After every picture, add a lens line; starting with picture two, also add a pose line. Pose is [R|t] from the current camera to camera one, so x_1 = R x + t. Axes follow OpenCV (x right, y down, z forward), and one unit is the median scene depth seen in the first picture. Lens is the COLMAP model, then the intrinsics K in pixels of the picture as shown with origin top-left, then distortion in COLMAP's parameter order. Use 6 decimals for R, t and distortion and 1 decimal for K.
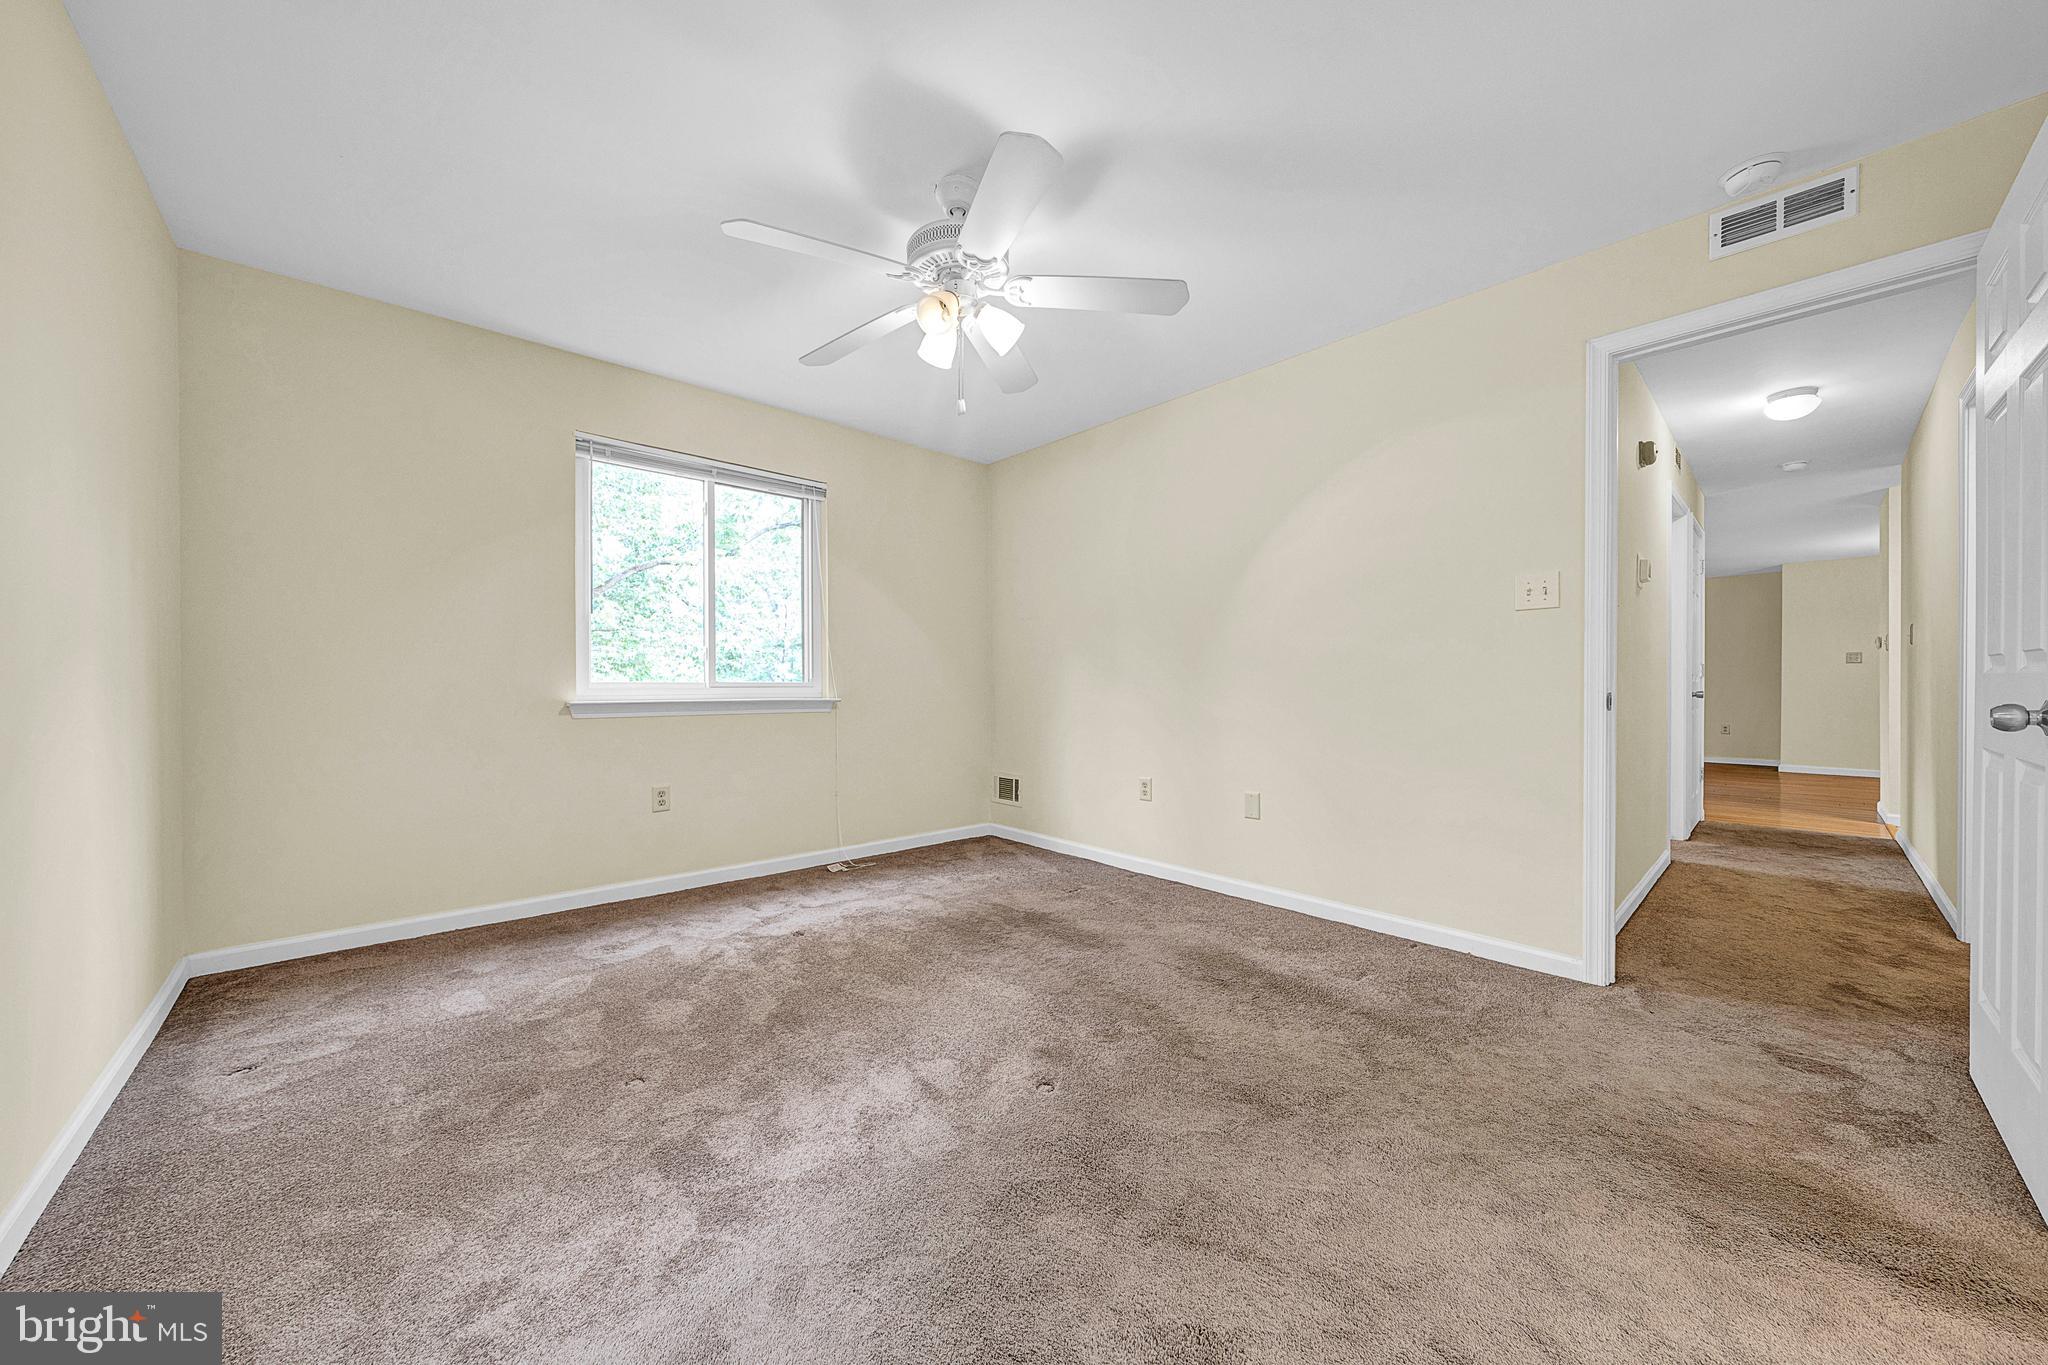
lens RADIAL K [[720.6, 0, 1011.8], [0, 720.6, 690.9], [0, 0, 1]] dist [-0.006628, 0.000054]
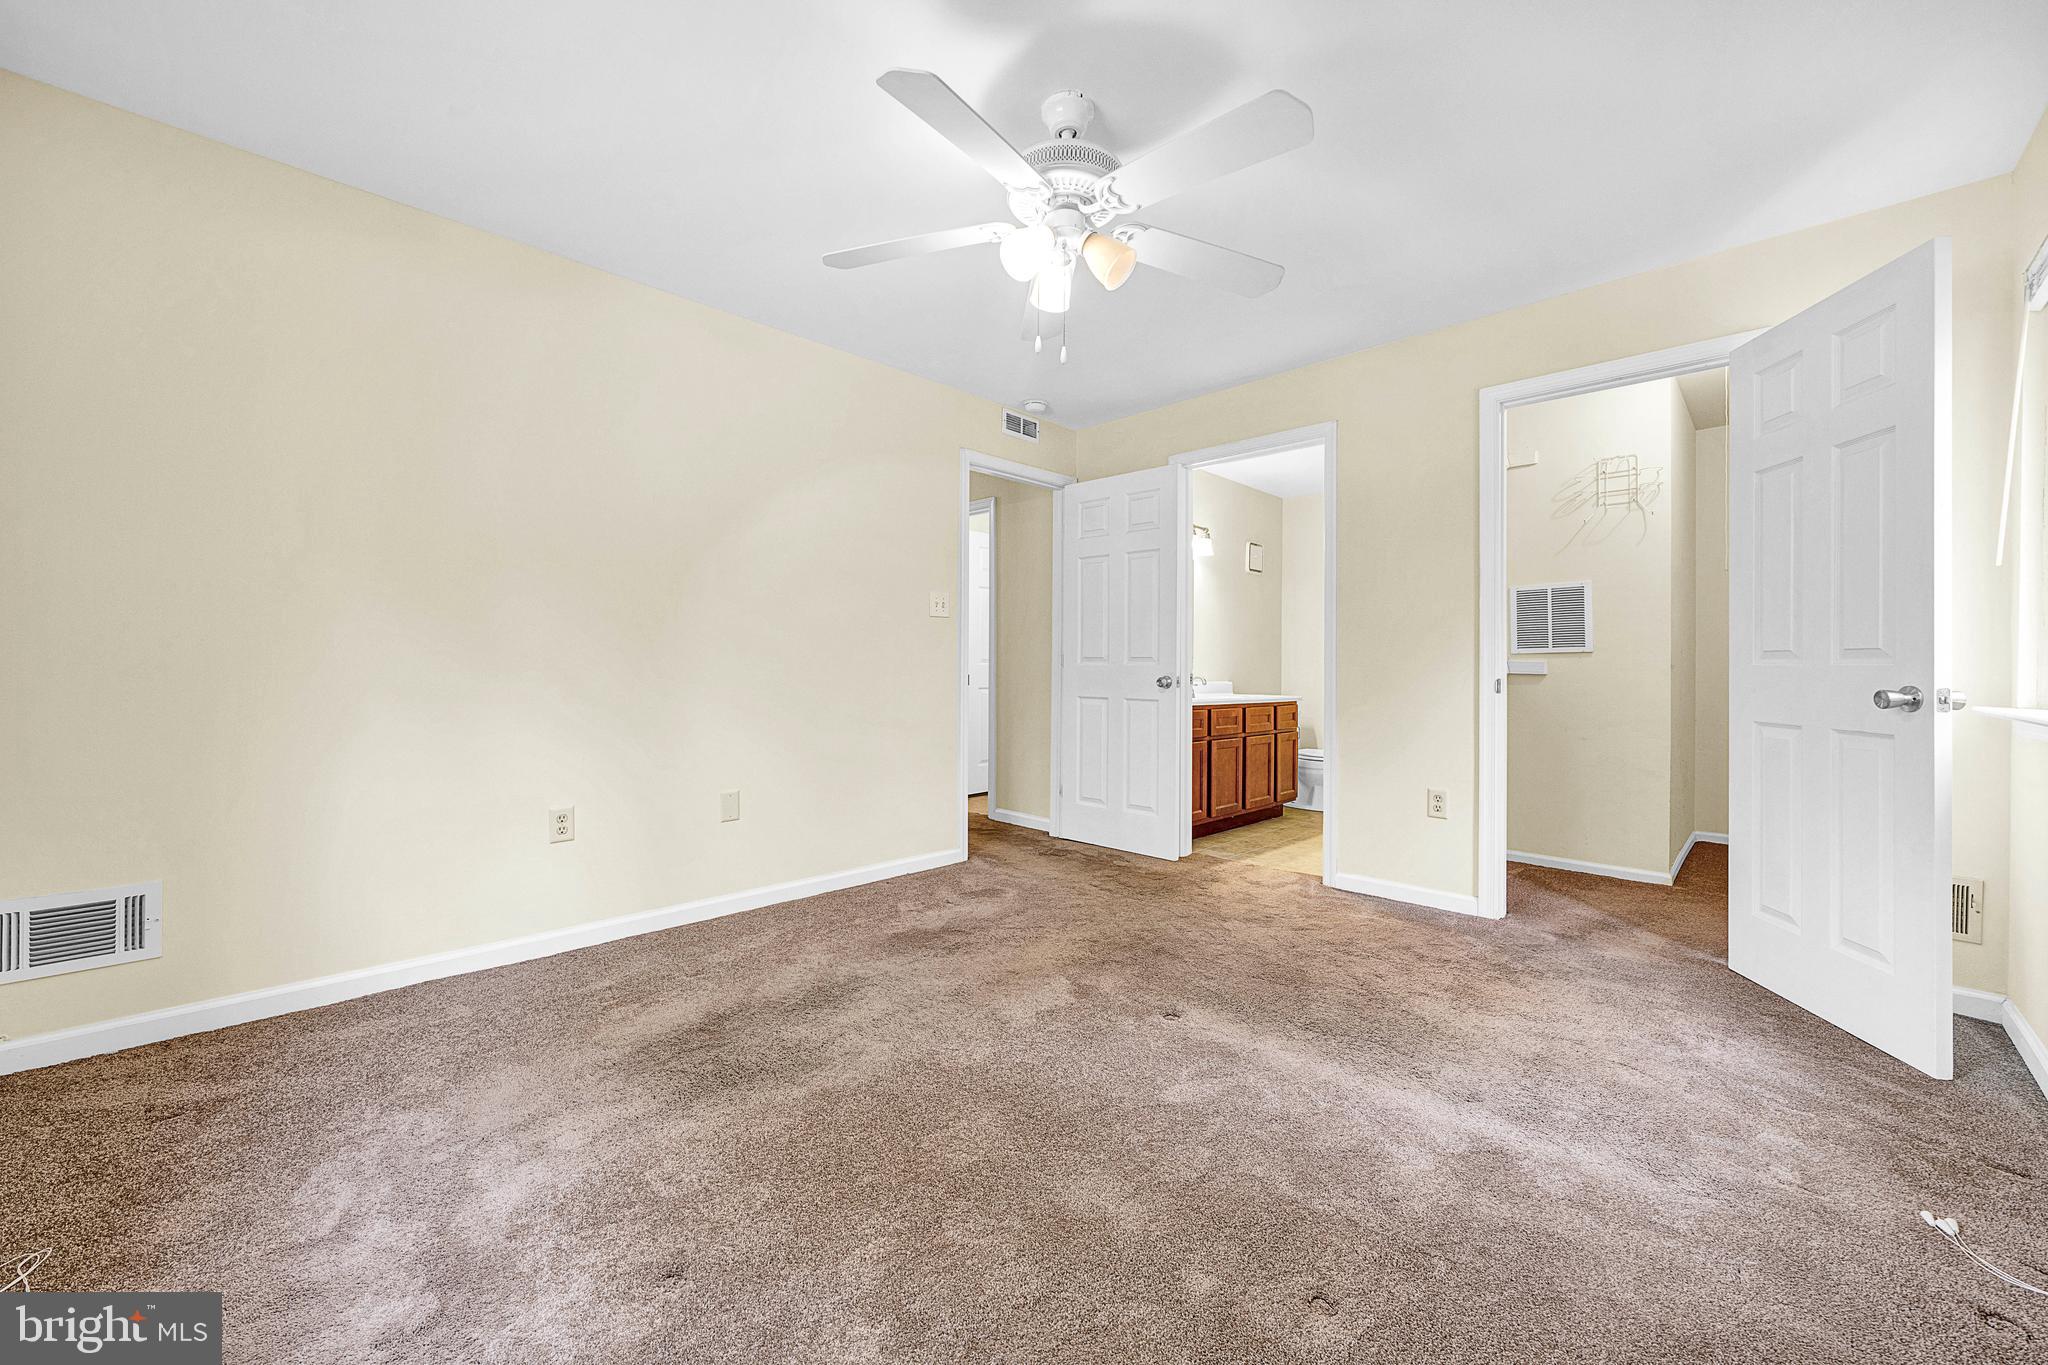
lens RADIAL K [[784.0, 0, 1020.8], [0, 784.0, 661.9], [0, 0, 1]] dist [0.007053, 0.000020]
pose [[-0.064138, 0.005684, 0.997925, -0.677359], [0.001870, 0.999983, -0.005575, -0.011154], [-0.997939, 0.001509, -0.064148, 0.740433]]
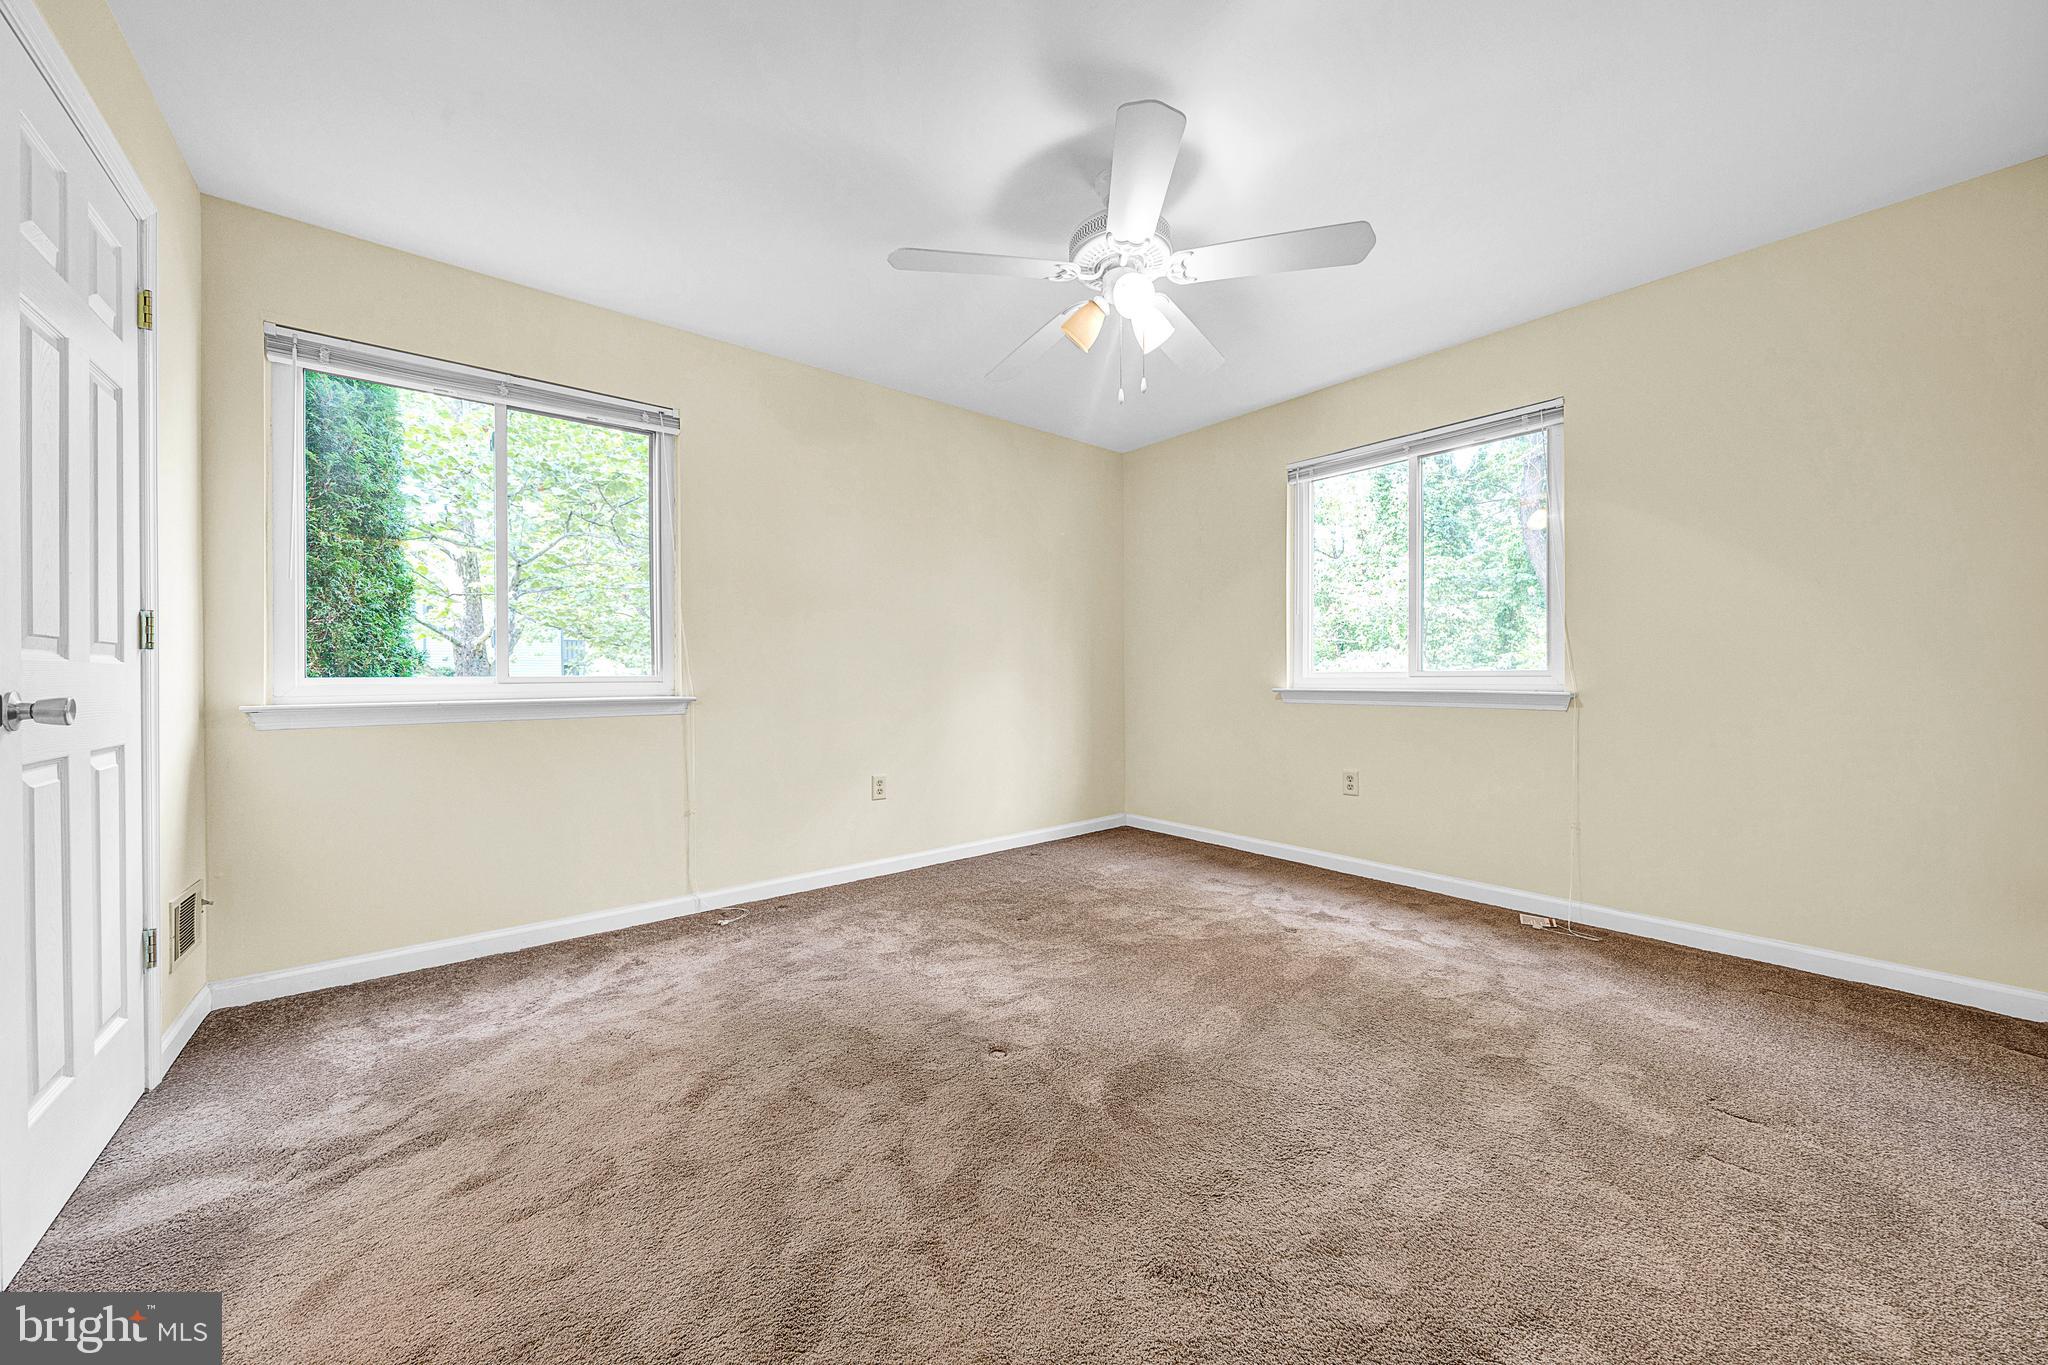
lens RADIAL K [[712.2, 0, 1013.8], [0, 712.2, 680.4], [0, 0, 1]] dist [0.000794, 0.000029]
pose [[-0.052197, 0.005864, -0.998620, 0.612910], [-0.004190, 0.999973, 0.006091, -0.004458], [0.998628, 0.004502, -0.052171, 0.601296]]
